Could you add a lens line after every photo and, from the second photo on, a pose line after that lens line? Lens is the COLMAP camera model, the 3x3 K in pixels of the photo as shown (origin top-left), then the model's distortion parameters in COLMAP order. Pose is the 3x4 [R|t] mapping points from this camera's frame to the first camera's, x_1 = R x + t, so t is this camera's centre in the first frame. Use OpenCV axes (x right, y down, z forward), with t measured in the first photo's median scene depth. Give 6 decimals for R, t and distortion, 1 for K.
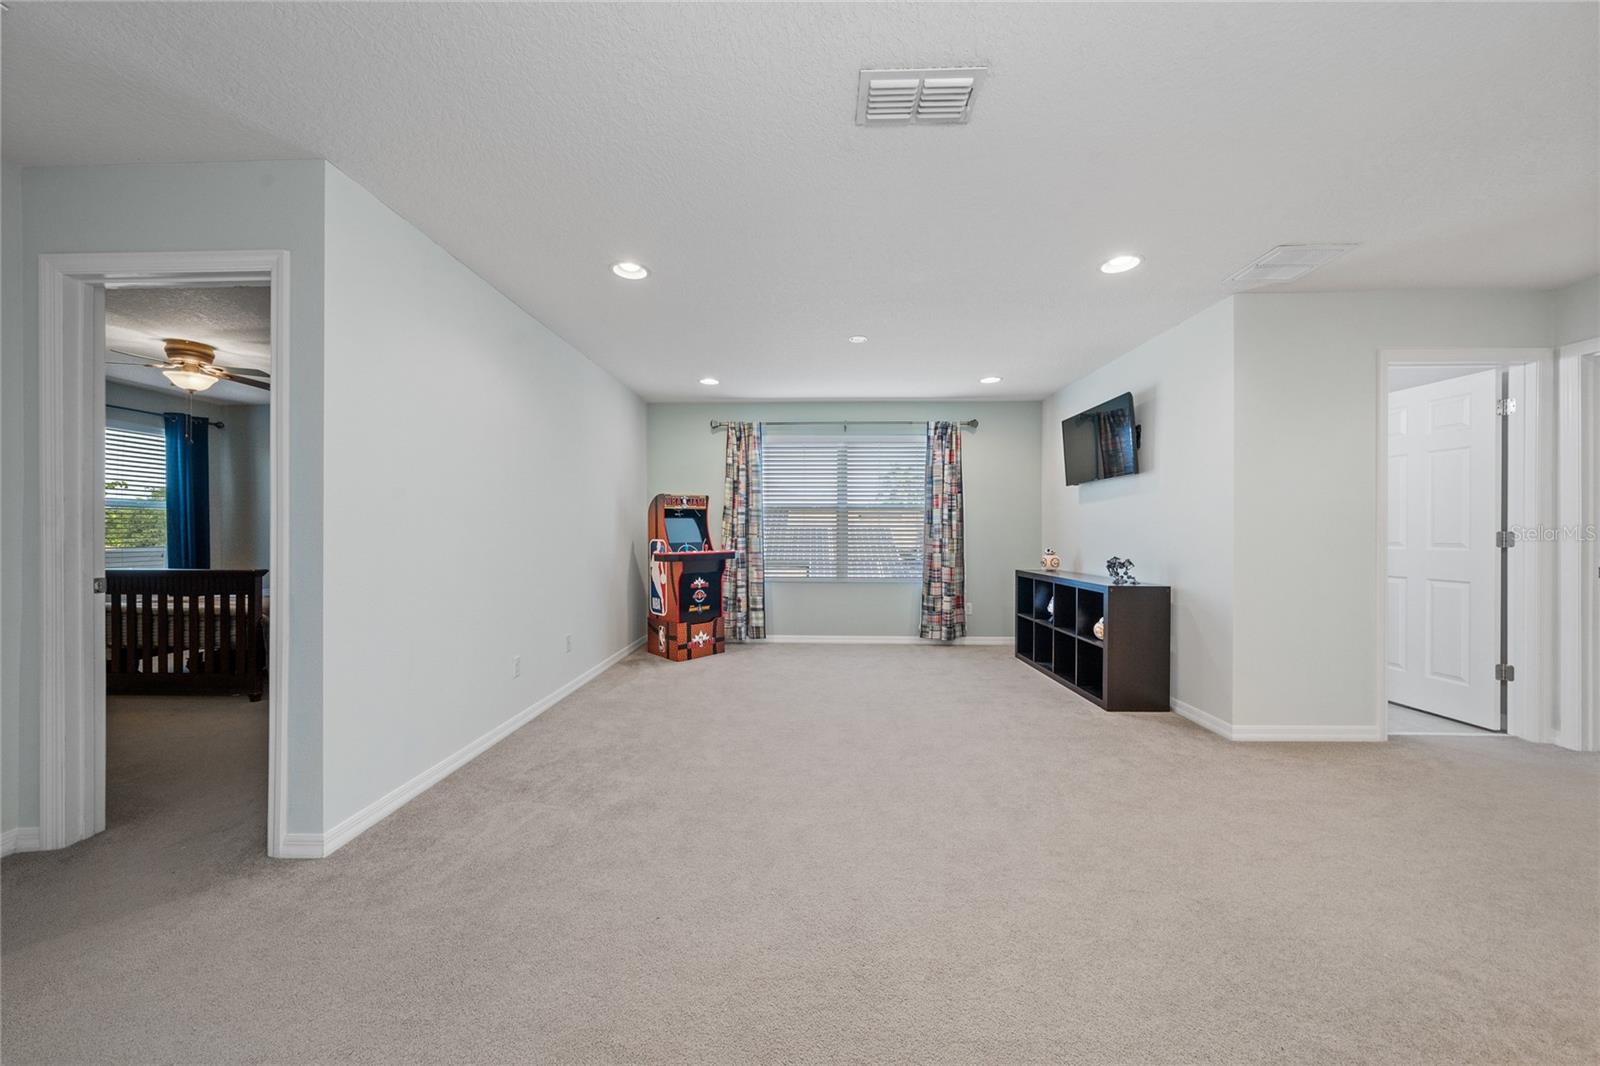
lens RADIAL K [[546.4, 0, 803.1], [0, 546.4, 530.7], [0, 0, 1]] dist [-0.000069, 0.000003]
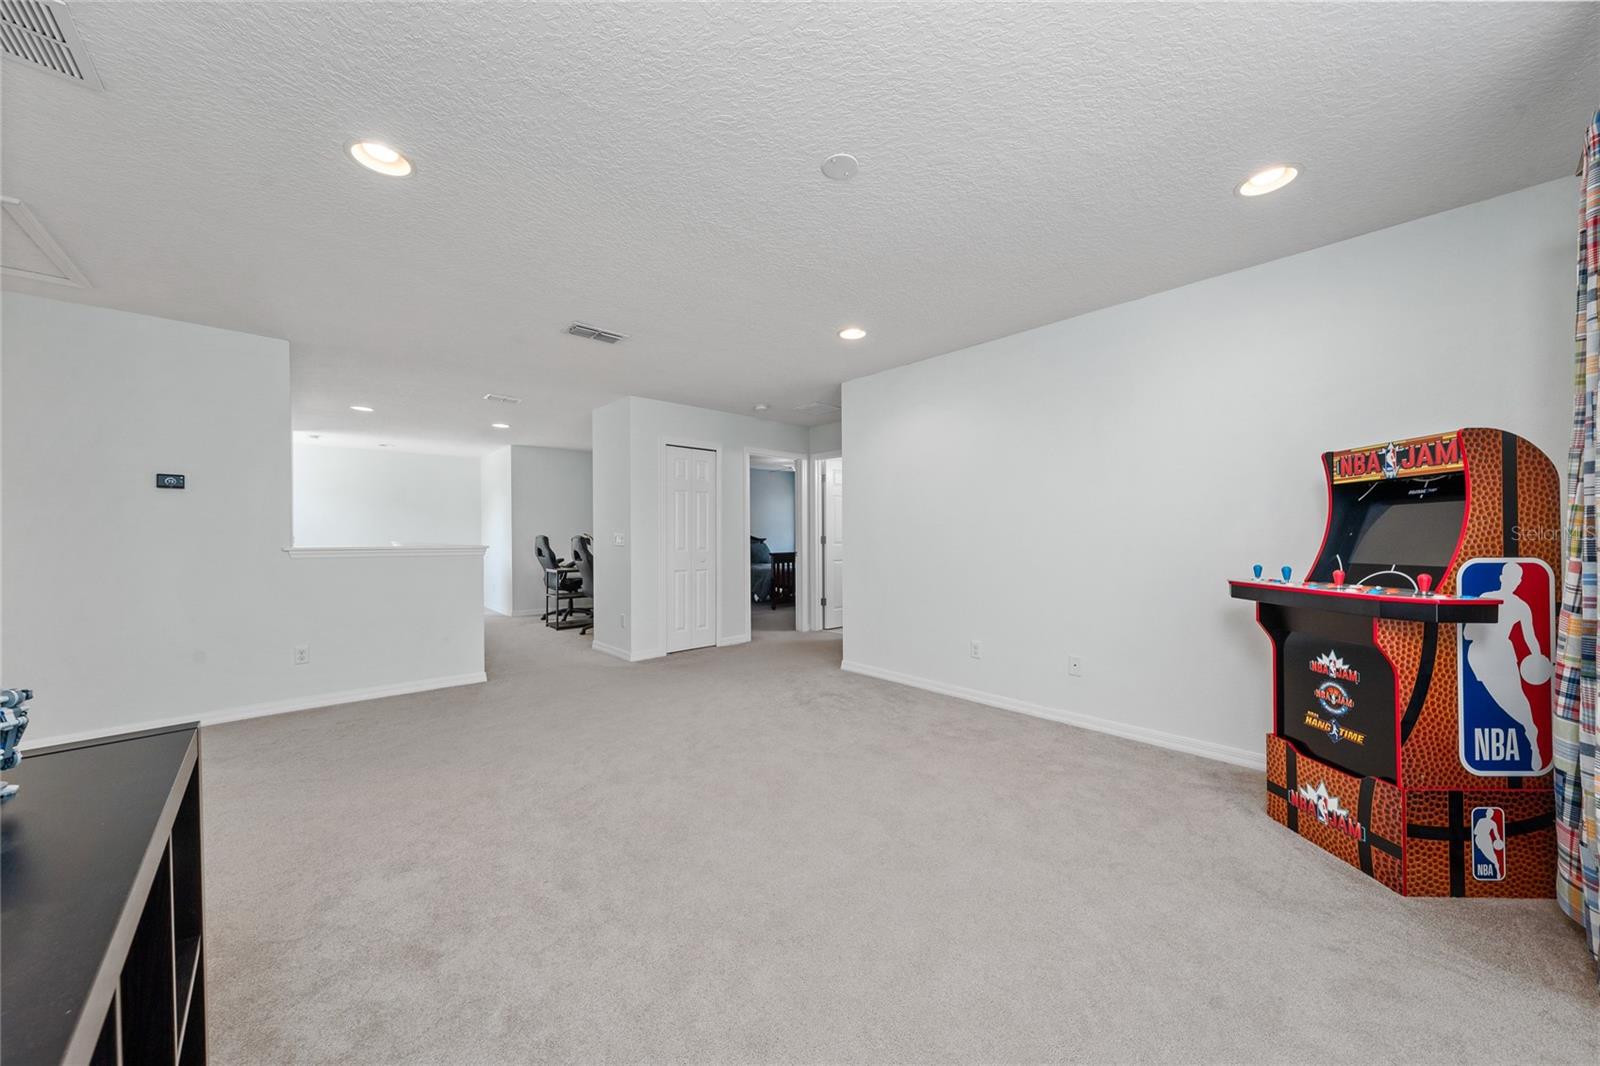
lens RADIAL K [[546.4, 0, 803.1], [0, 546.4, 530.7], [0, 0, 1]] dist [-0.000069, 0.000003]
pose [[-0.715011, 0.000122, -0.699113, 0.367234], [0.004939, 0.999976, -0.004876, -0.002654], [0.699096, -0.006939, -0.714995, 1.015261]]
